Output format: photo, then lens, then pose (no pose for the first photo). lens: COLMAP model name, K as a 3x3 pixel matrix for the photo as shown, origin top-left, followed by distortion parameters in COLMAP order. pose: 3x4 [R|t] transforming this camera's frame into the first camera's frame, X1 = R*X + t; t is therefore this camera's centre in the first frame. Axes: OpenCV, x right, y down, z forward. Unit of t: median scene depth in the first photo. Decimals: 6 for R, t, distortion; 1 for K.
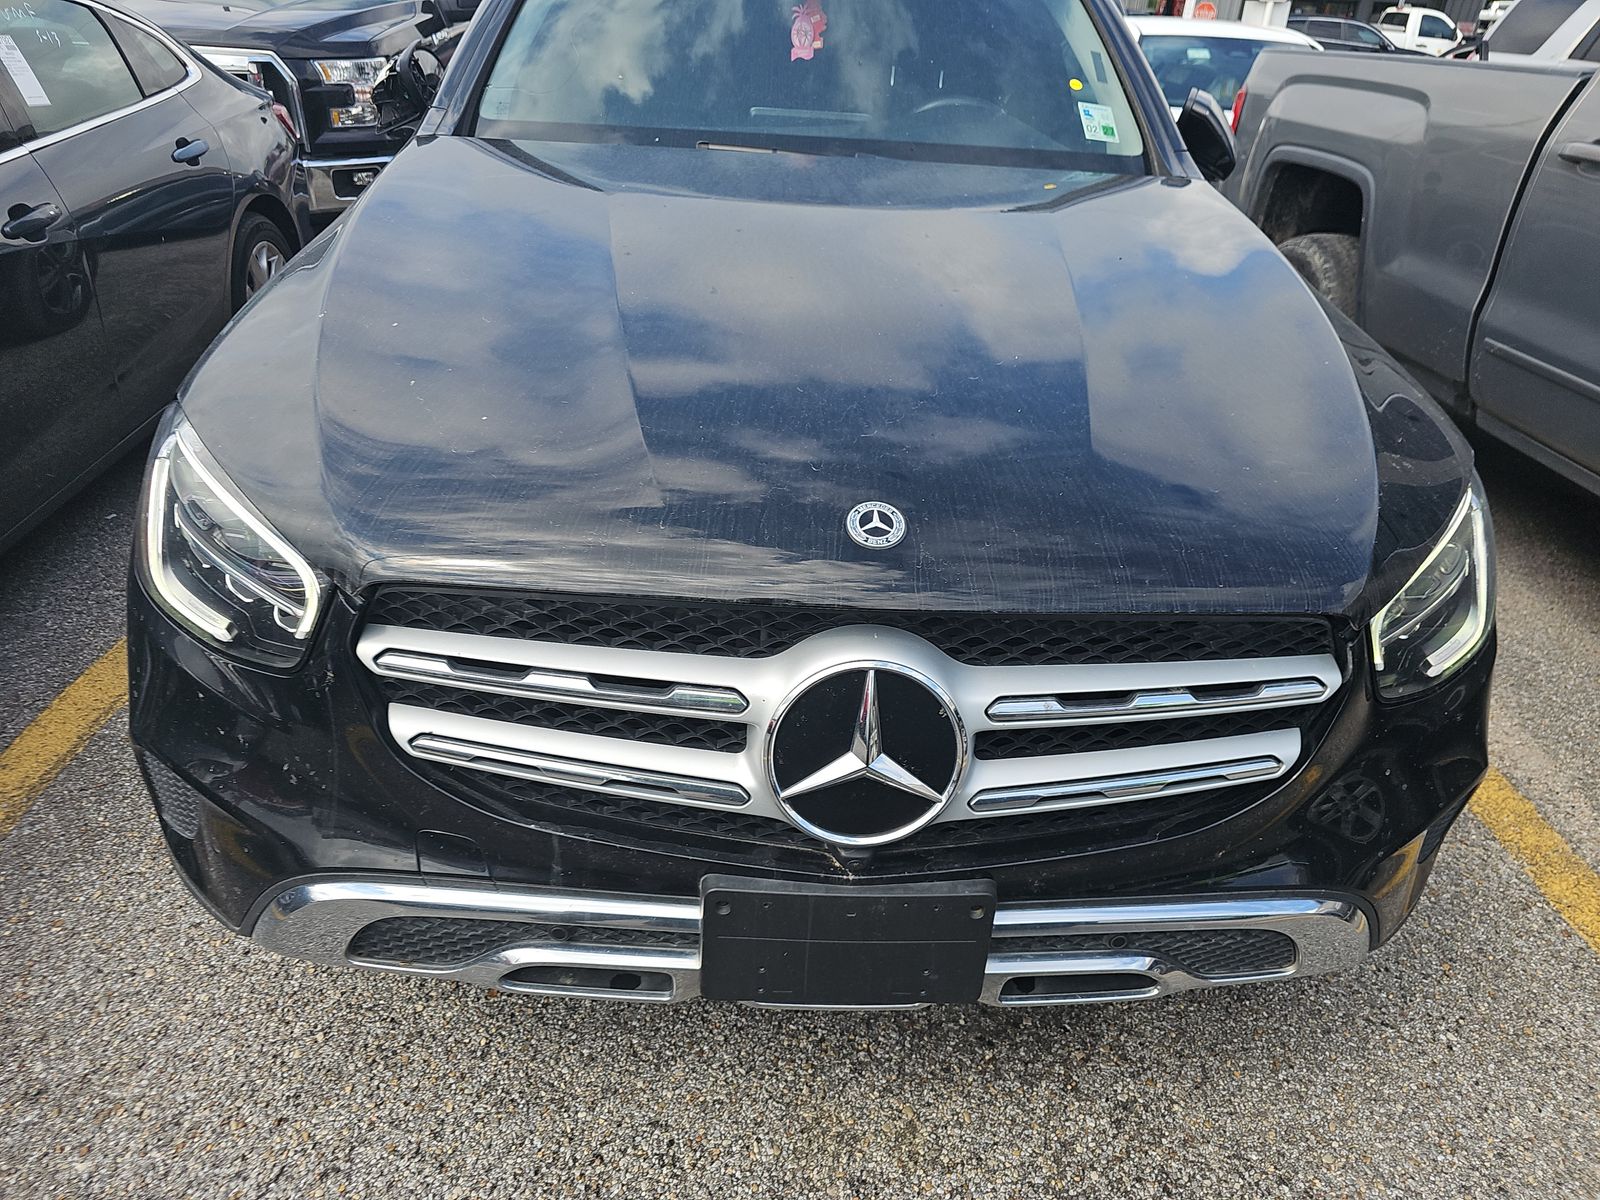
lens RADIAL K [[1207.5, 0, 789.1], [0, 1207.5, 556.1], [0, 0, 1]] dist [0.032499, -0.005239]
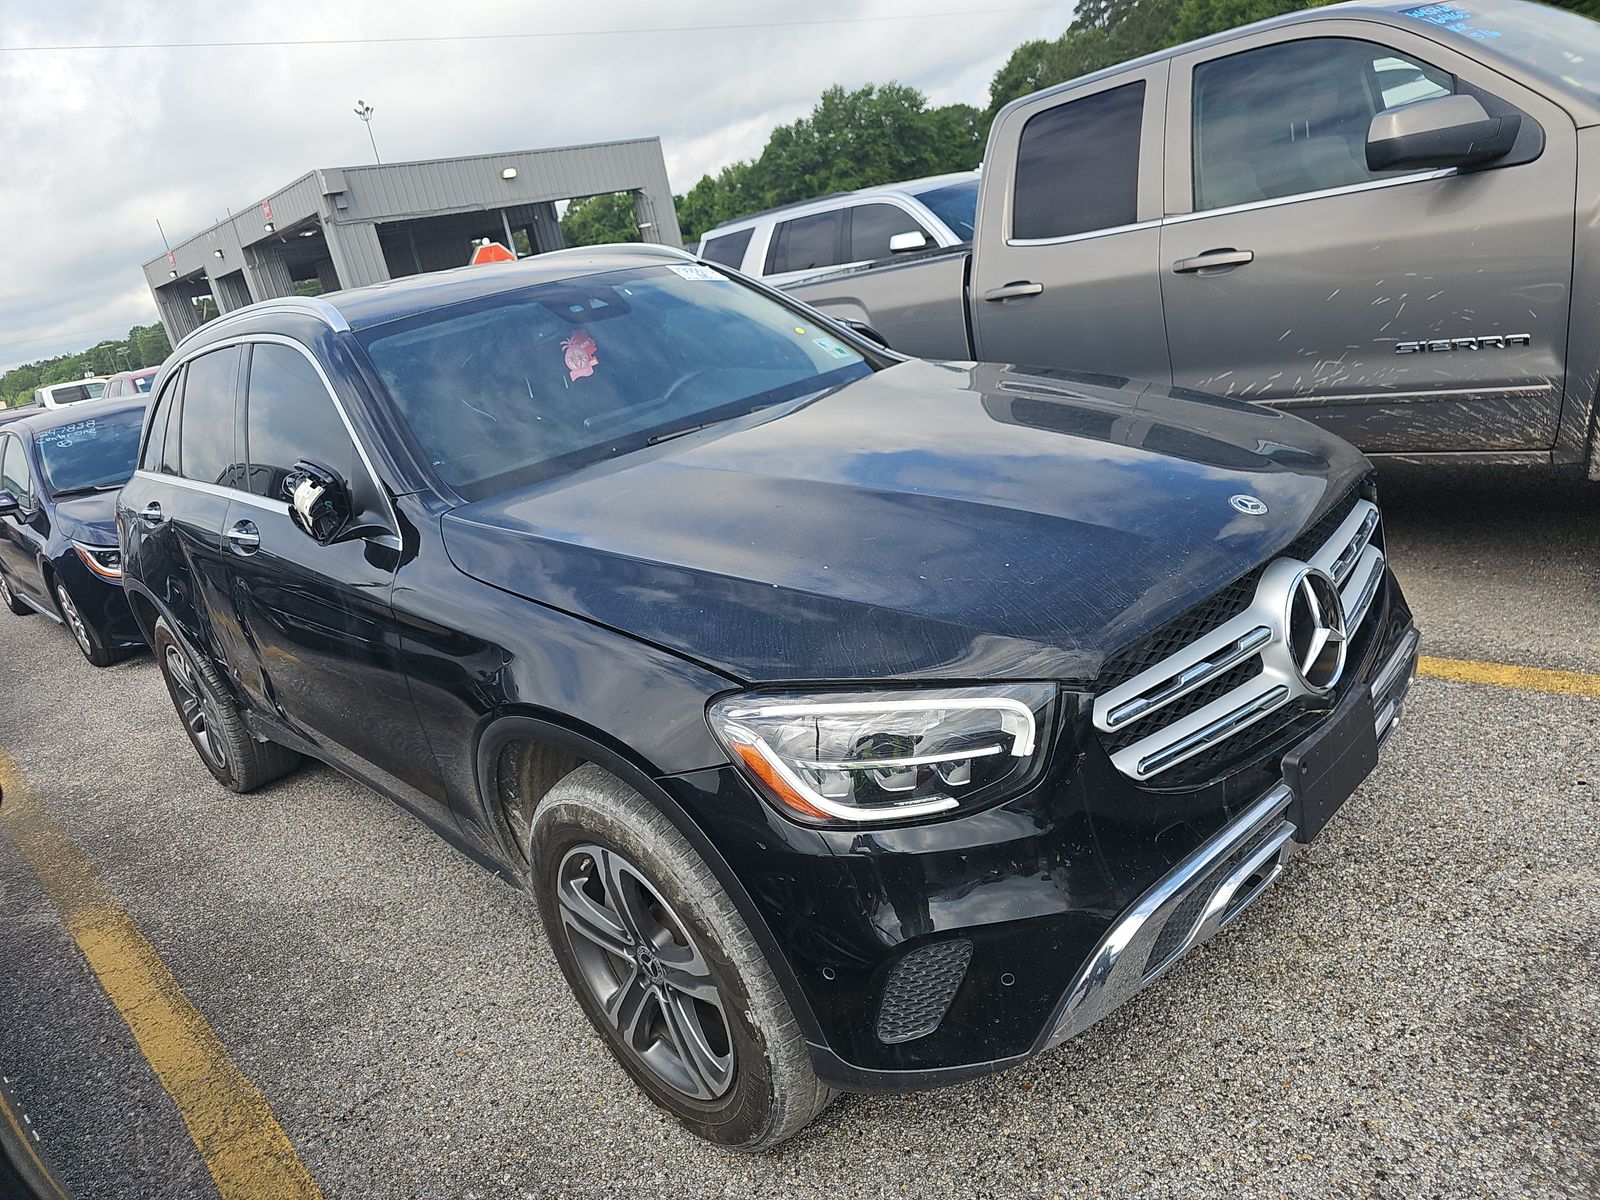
lens RADIAL K [[1207.5, 0, 789.1], [0, 1207.5, 556.1], [0, 0, 1]] dist [0.032499, -0.005239]
pose [[0.693412, -0.361924, 0.623050, -1.058052], [0.501560, 0.863260, -0.056742, -0.140064], [-0.517318, 0.351842, 0.780121, 0.039858]]
